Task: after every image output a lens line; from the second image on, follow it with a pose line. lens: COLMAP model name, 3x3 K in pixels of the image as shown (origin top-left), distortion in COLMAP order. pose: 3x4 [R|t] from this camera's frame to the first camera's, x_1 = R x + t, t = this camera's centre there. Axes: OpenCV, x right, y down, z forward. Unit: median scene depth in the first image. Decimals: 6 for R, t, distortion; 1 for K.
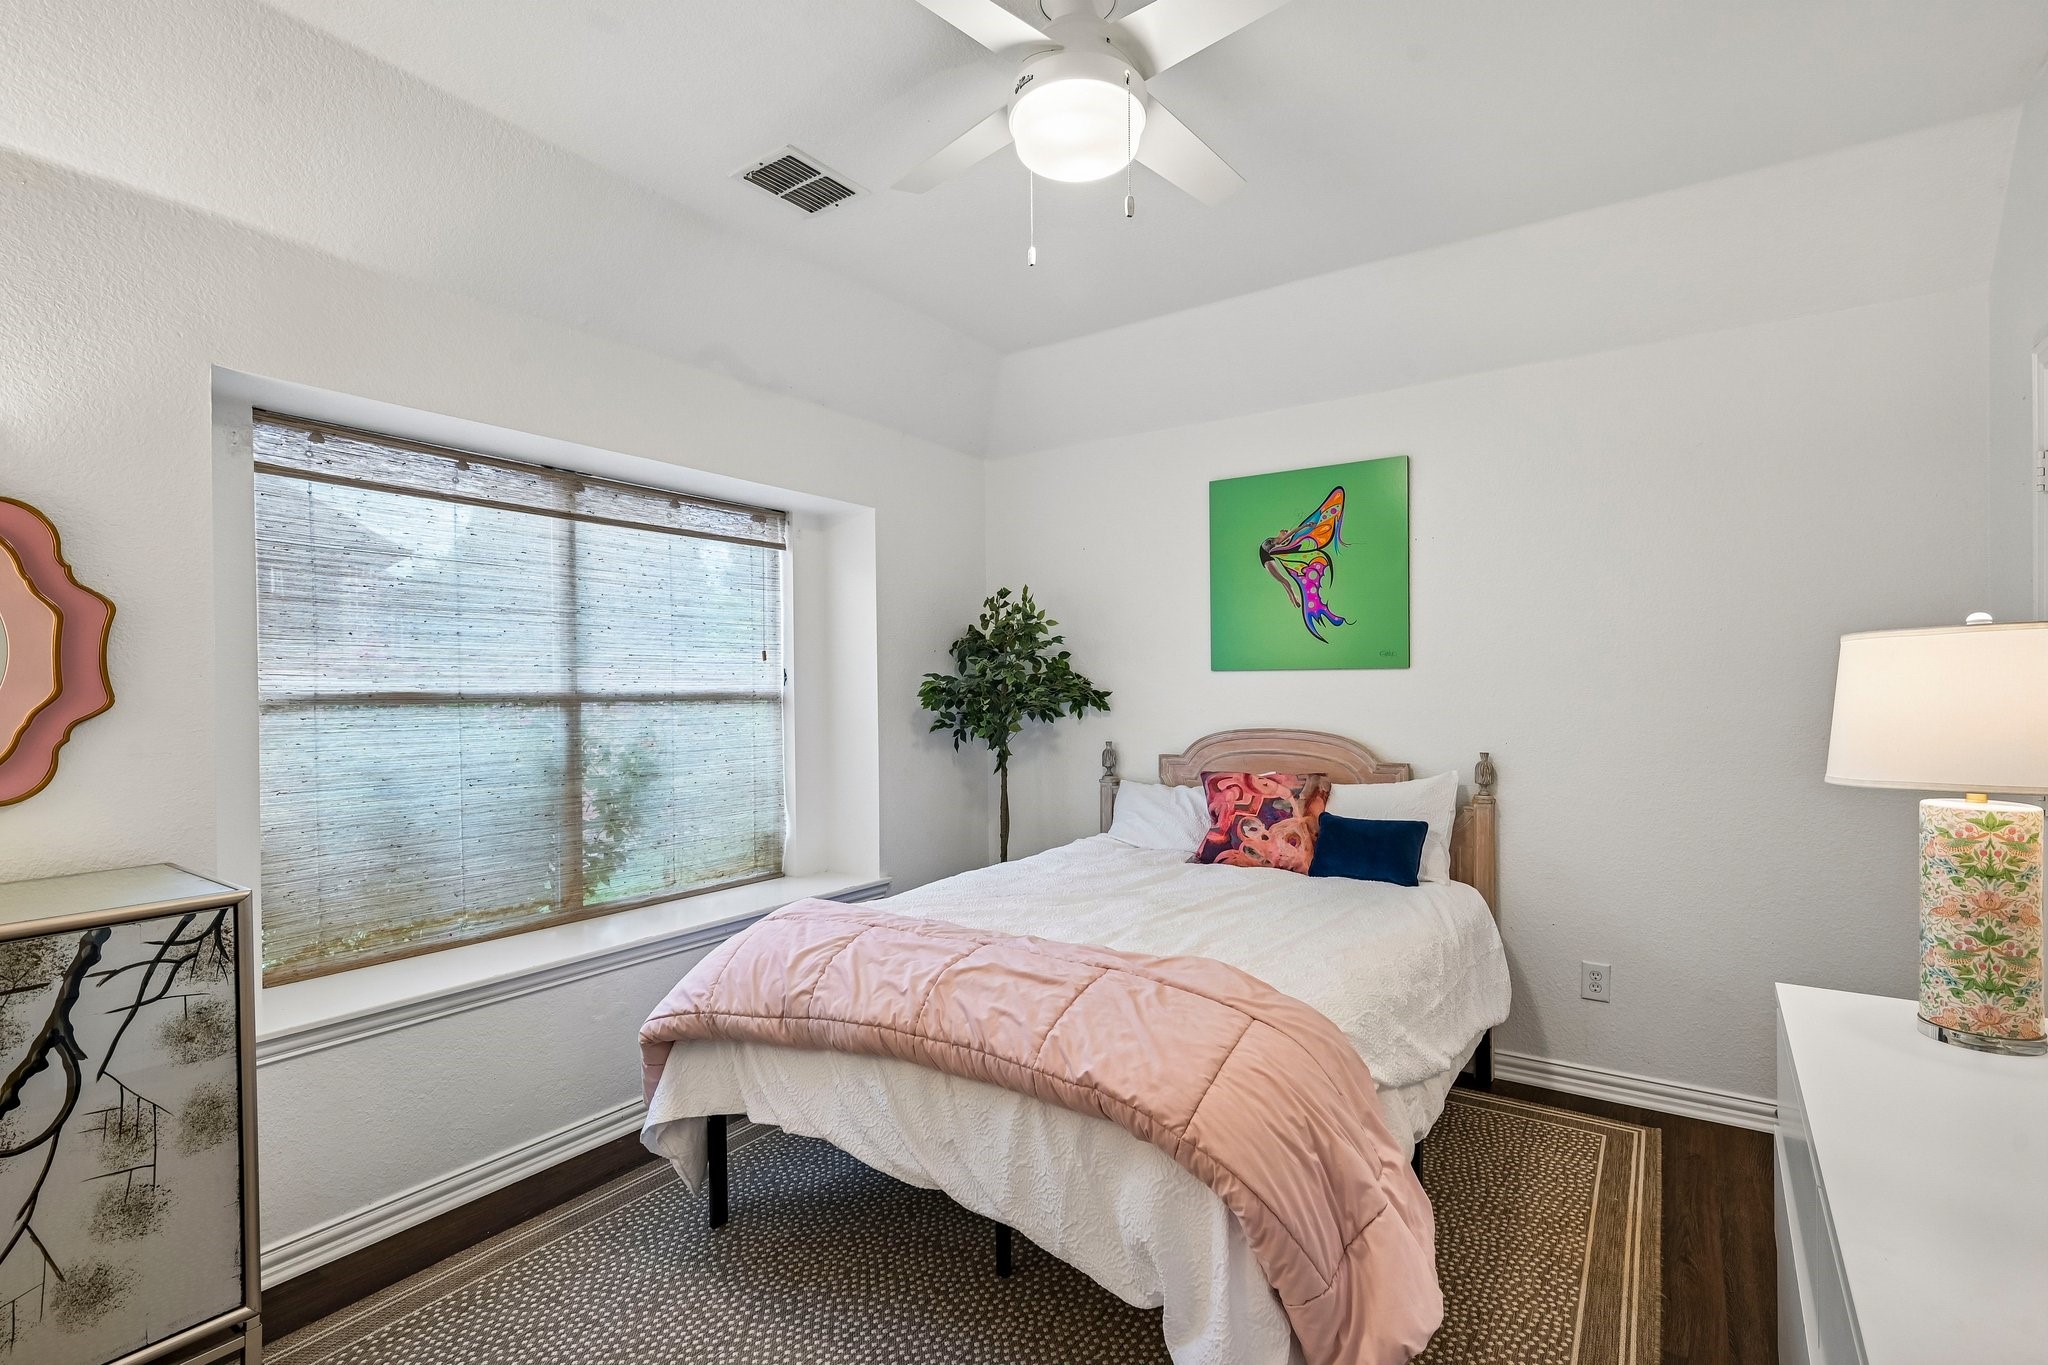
lens RADIAL K [[984.3, 0, 1018.1], [0, 984.3, 688.3], [0, 0, 1]] dist [0.003493, 0.000407]
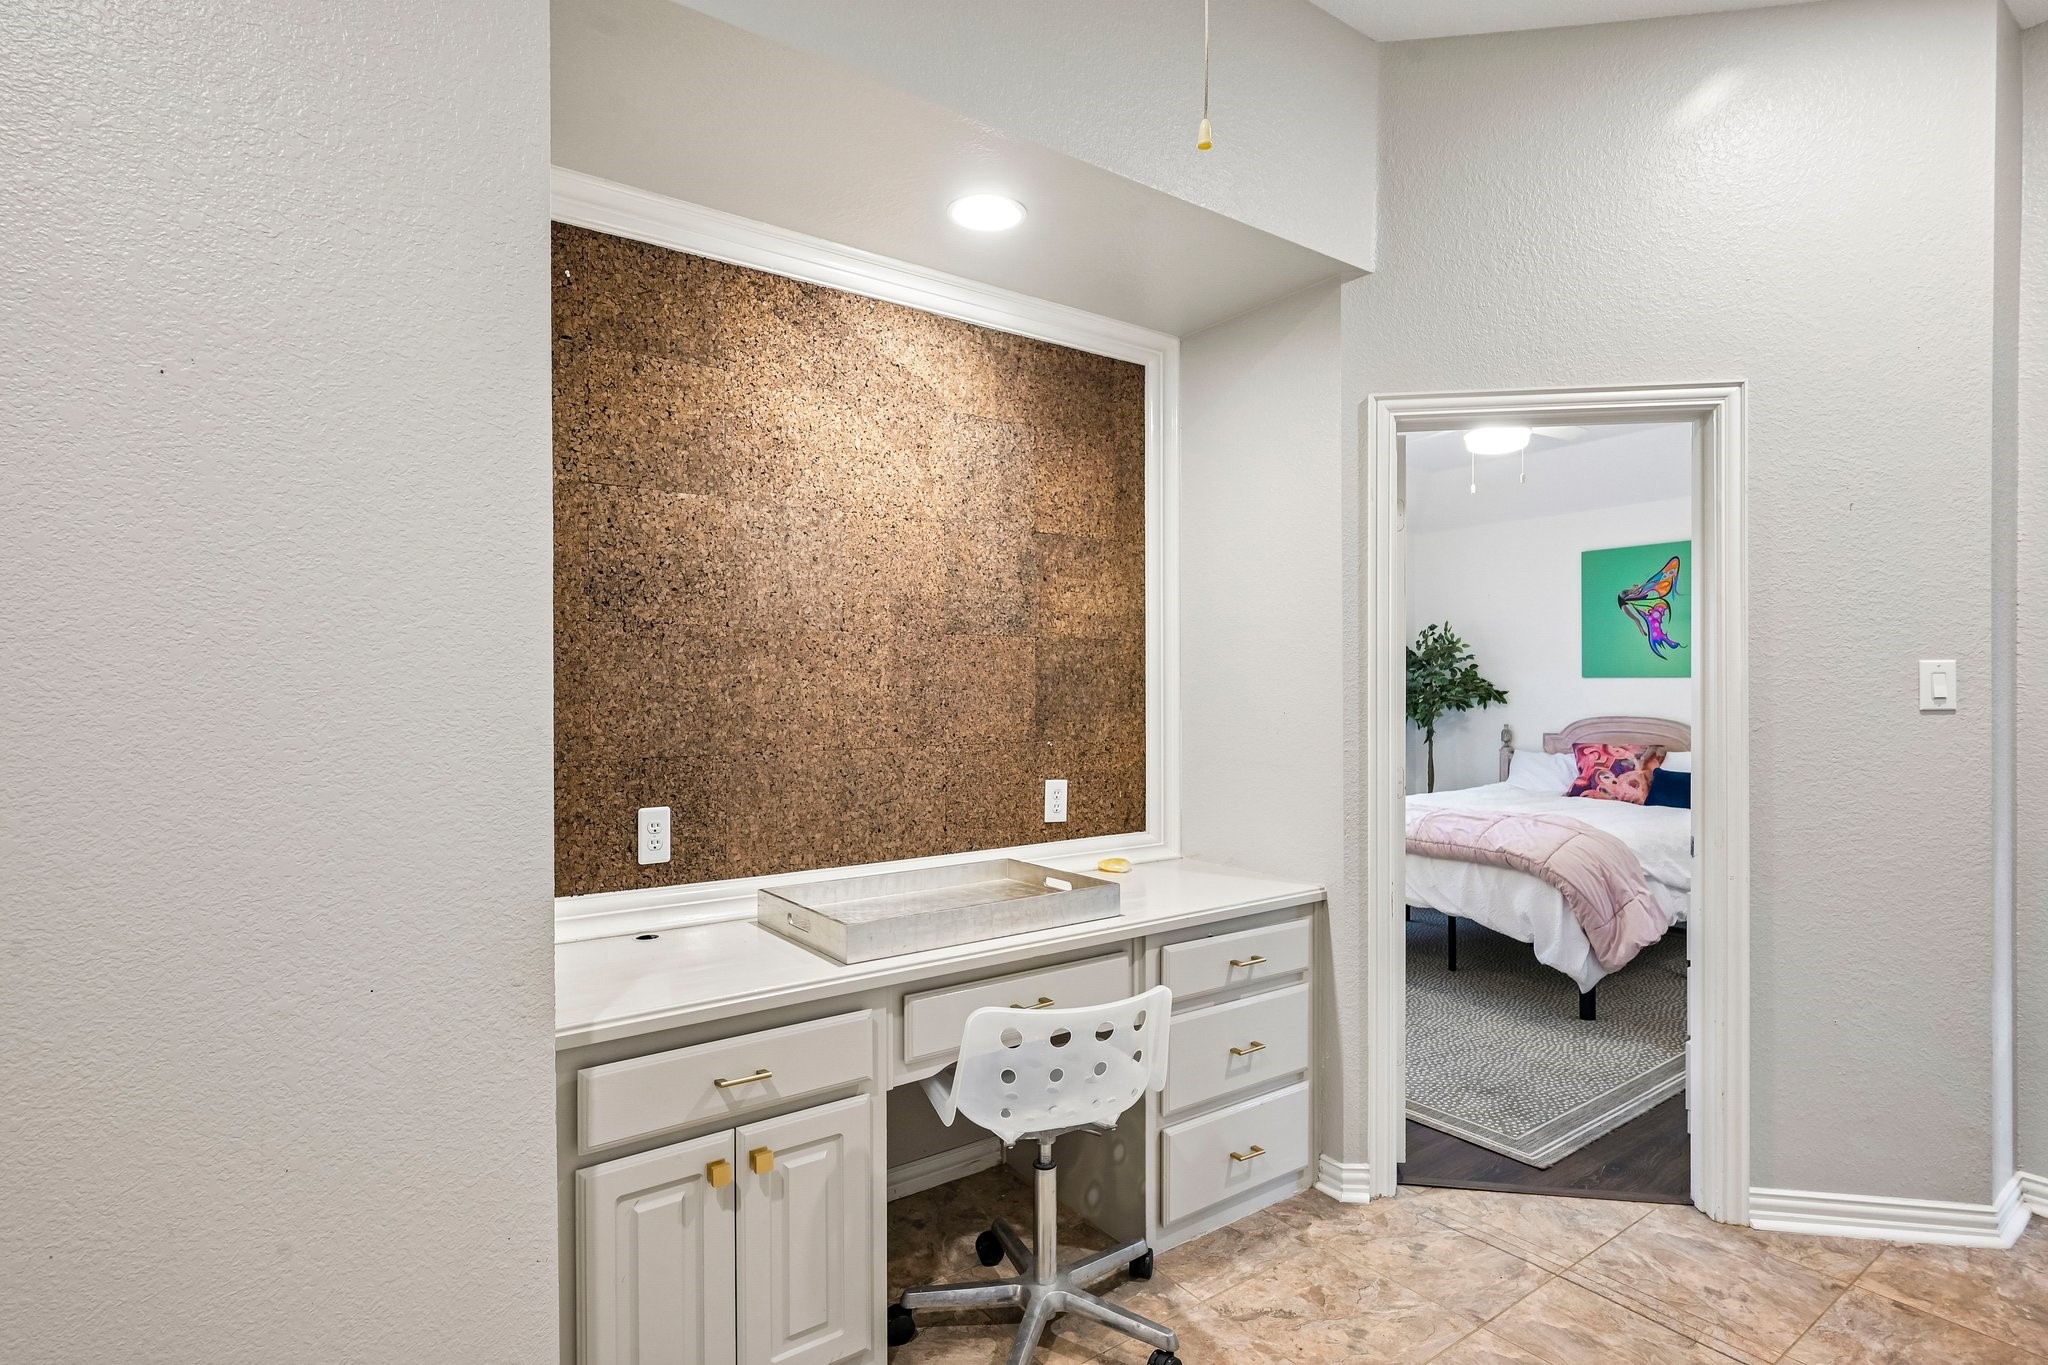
lens RADIAL K [[984.3, 0, 1038.9], [0, 984.3, 691.9], [0, 0, 1]] dist [0.003493, 0.000407]
pose [[0.941407, 0.005743, -0.337224, -0.080998], [-0.003839, 0.999973, 0.006311, -0.002239], [0.337251, -0.004646, 0.941403, -0.732979]]
